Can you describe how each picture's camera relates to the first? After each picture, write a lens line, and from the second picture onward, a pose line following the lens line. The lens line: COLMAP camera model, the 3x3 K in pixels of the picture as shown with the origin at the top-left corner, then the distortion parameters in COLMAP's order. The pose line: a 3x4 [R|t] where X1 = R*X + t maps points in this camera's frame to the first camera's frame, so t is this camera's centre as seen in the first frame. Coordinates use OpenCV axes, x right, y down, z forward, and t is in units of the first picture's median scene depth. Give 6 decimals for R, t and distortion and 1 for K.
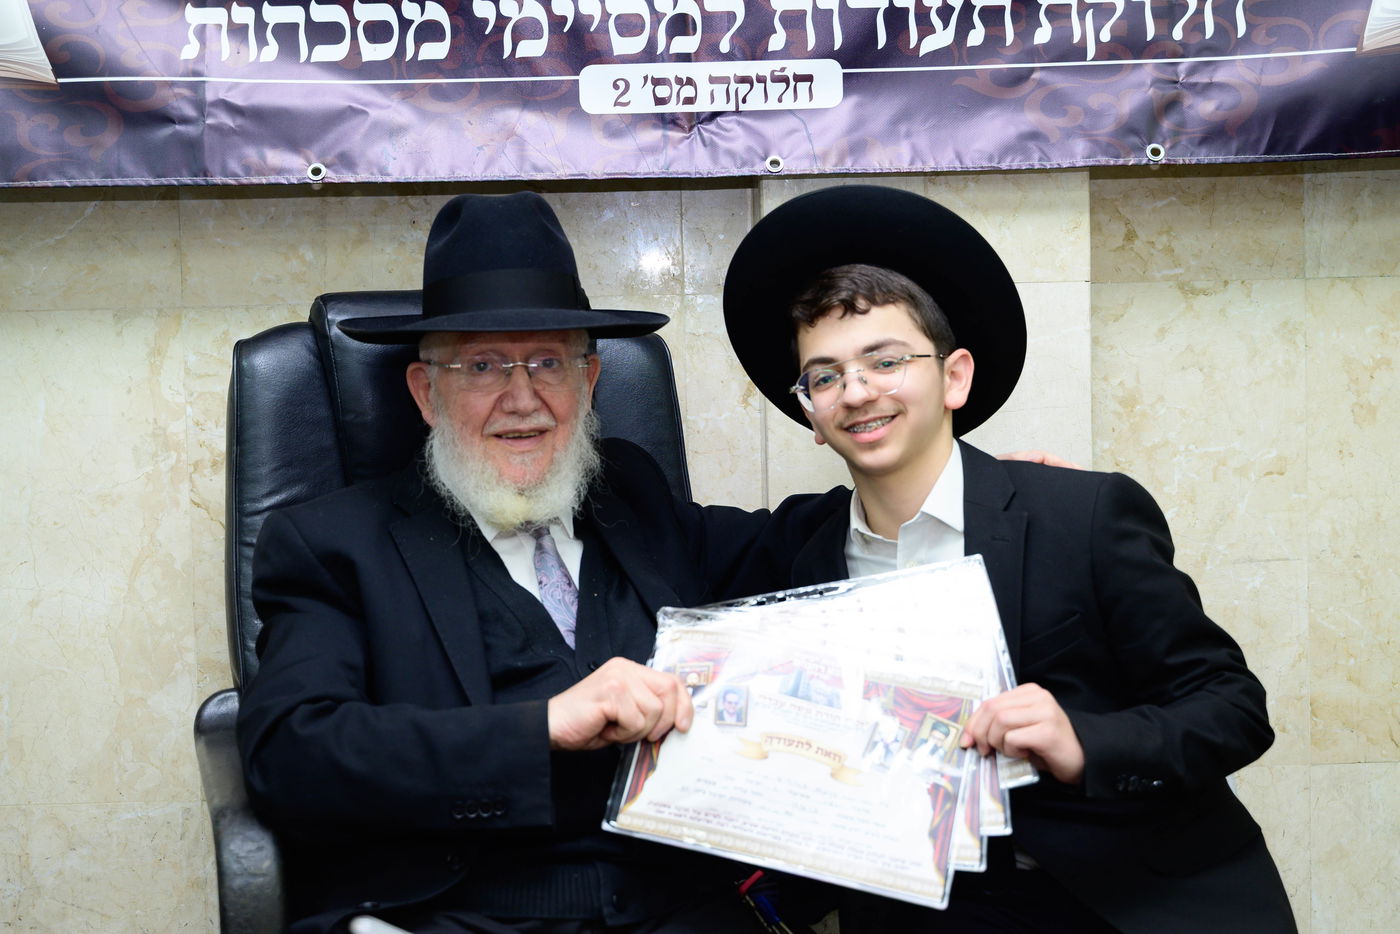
lens RADIAL K [[1943.3, 0, 706.5], [0, 1943.3, 463.9], [0, 0, 1]] dist [-0.012972, 0.000000]
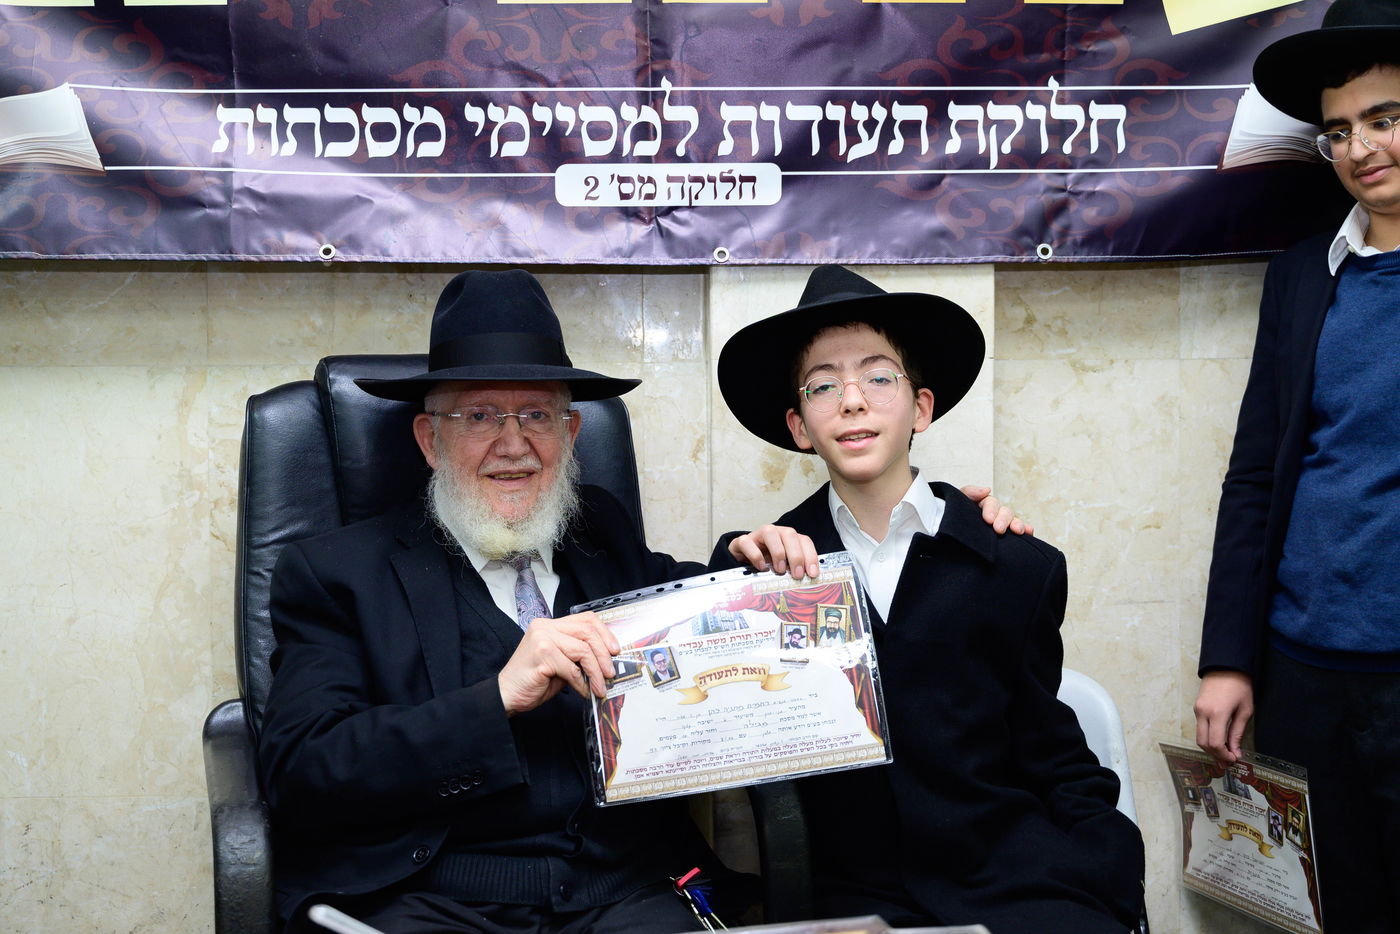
lens RADIAL K [[1798.2, 0, 708.4], [0, 1798.2, 472.2], [0, 0, 1]] dist [-0.007378, 0.000000]
pose [[0.999774, 0.018285, 0.010827, 0.017704], [-0.017989, 0.999477, -0.026880, 0.006364], [-0.011313, 0.026679, 0.999580, -0.071887]]
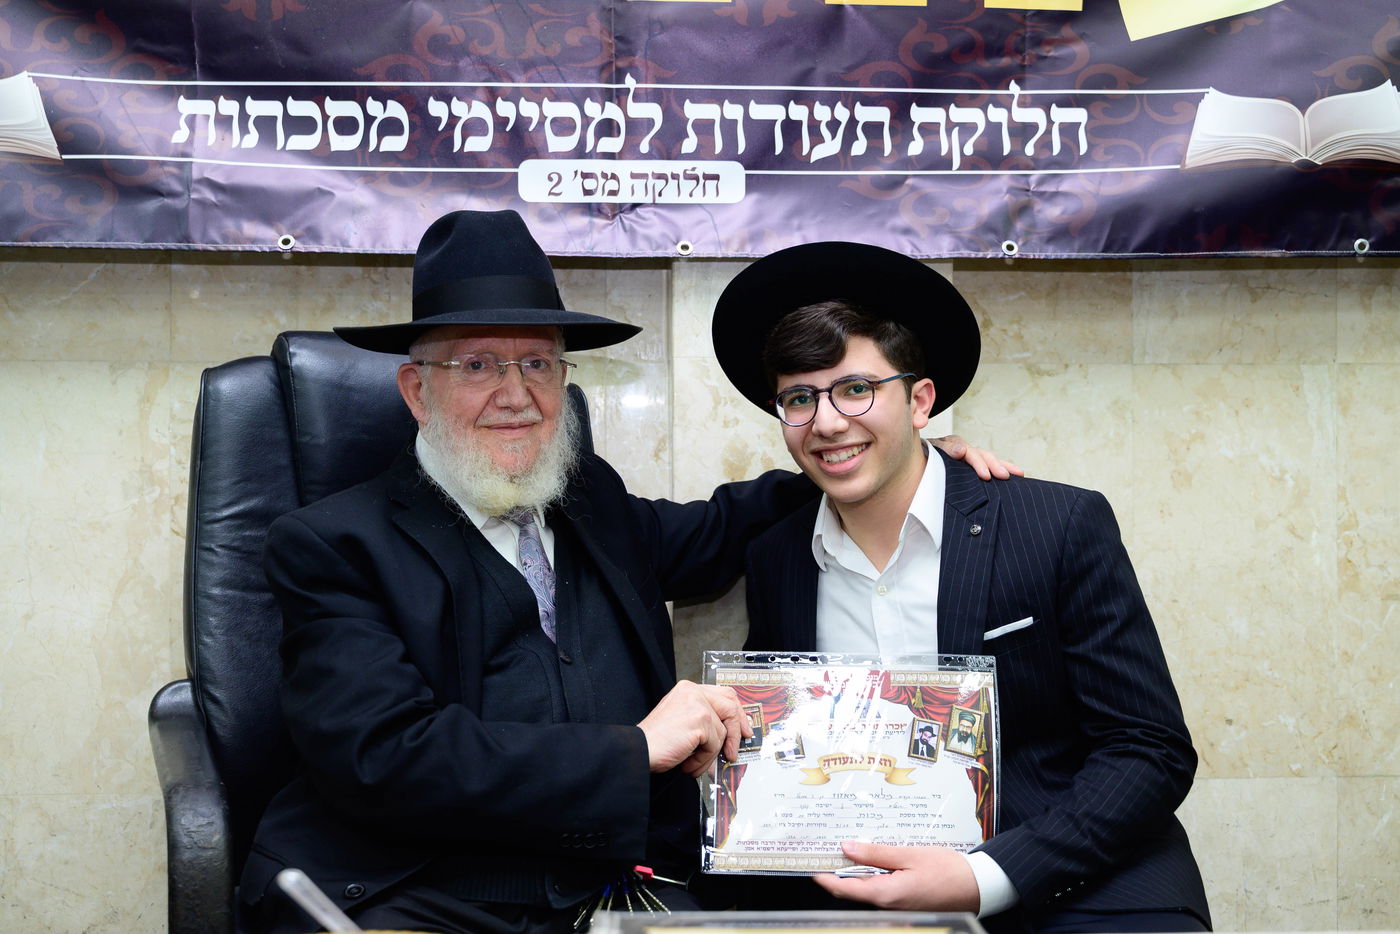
lens RADIAL K [[1461.6, 0, 700.6], [0, 1461.6, 473.0], [0, 0, 1]] dist [-0.009401, 0.000000]
pose [[0.999148, 0.024708, 0.033060, 0.018811], [-0.022757, 0.998049, -0.058148, 0.030314], [-0.034433, 0.057346, 0.997760, 0.133810]]
